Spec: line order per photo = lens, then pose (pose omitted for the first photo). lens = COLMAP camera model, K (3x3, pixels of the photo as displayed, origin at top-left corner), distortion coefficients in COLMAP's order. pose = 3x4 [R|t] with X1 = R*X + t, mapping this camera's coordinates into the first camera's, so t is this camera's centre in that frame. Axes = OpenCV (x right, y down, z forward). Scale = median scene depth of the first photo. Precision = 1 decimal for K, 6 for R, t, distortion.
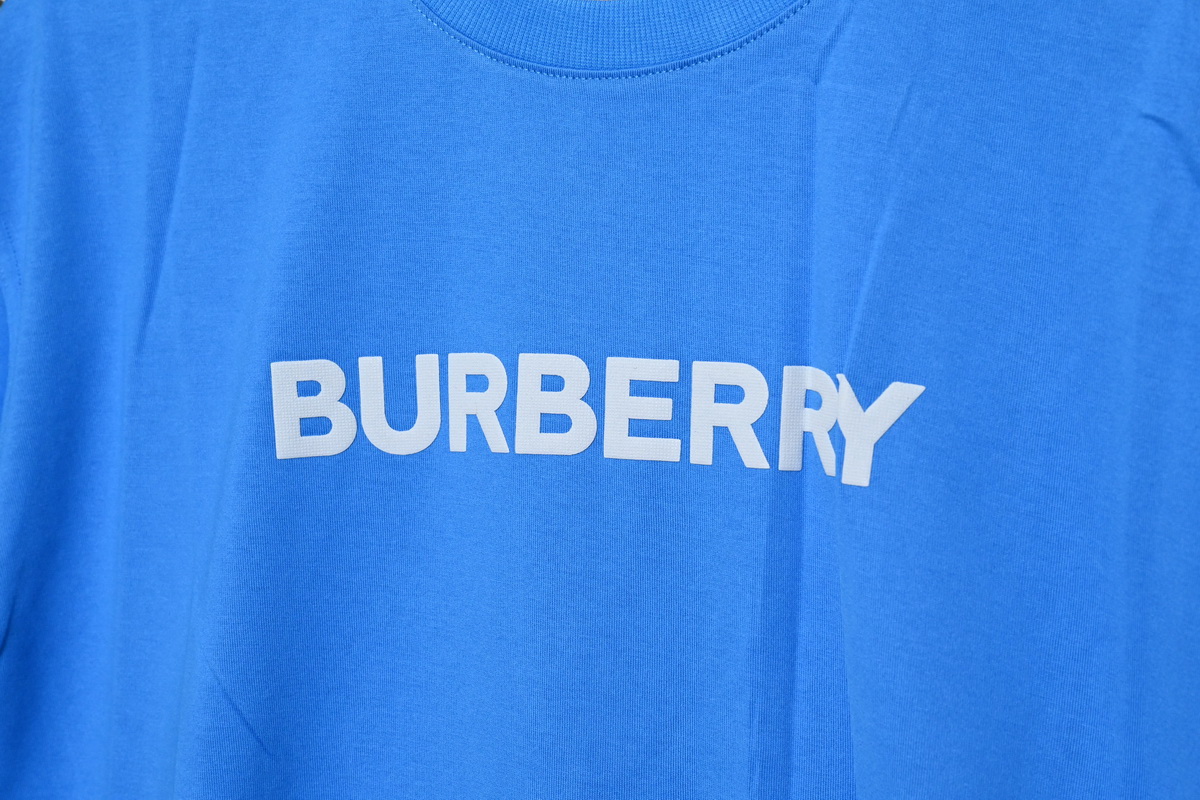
lens RADIAL K [[2566.0, 0, 600.0], [0, 2566.0, 400.0], [0, 0, 1]] dist [0.010310, -0.243220]
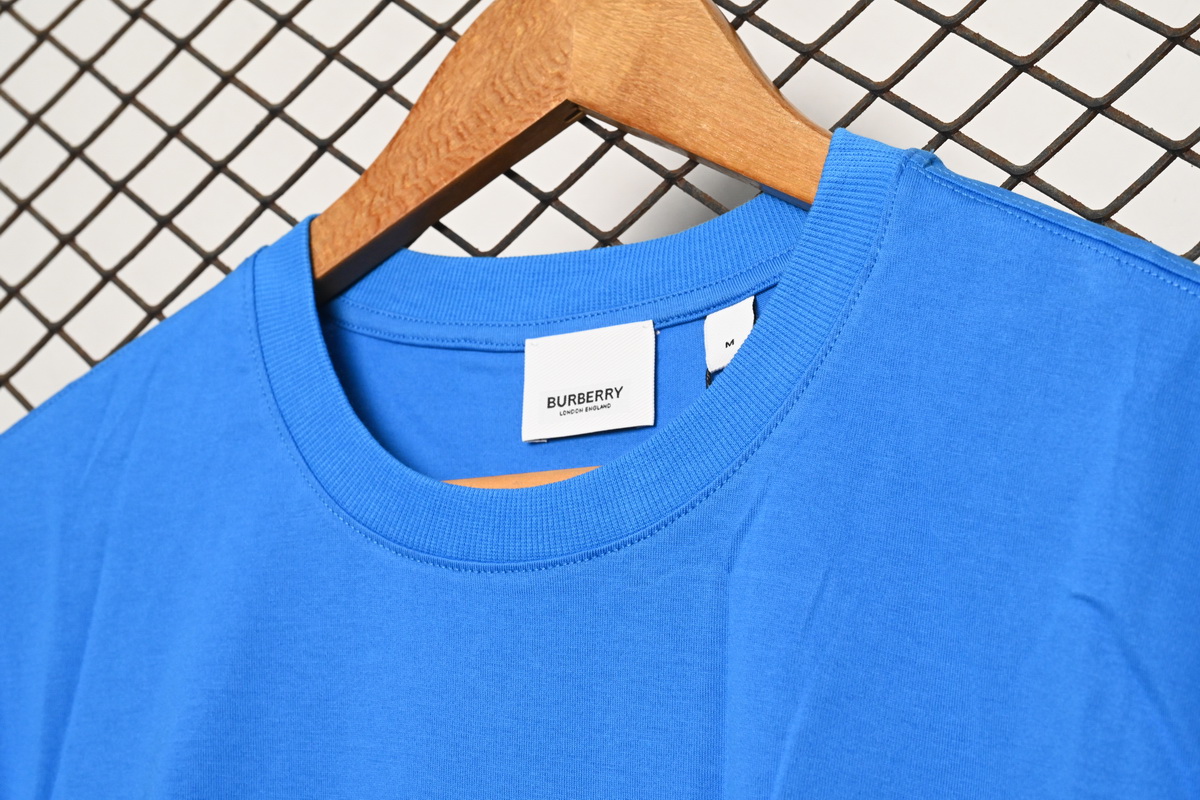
lens RADIAL K [[2566.0, 0, 600.0], [0, 2566.0, 400.0], [0, 0, 1]] dist [0.010310, -0.243220]
pose [[0.997328, 0.005778, -0.072821, 0.102663], [-0.024466, 0.965713, -0.258457, 0.053837], [0.068831, 0.259548, 0.963274, 0.098935]]
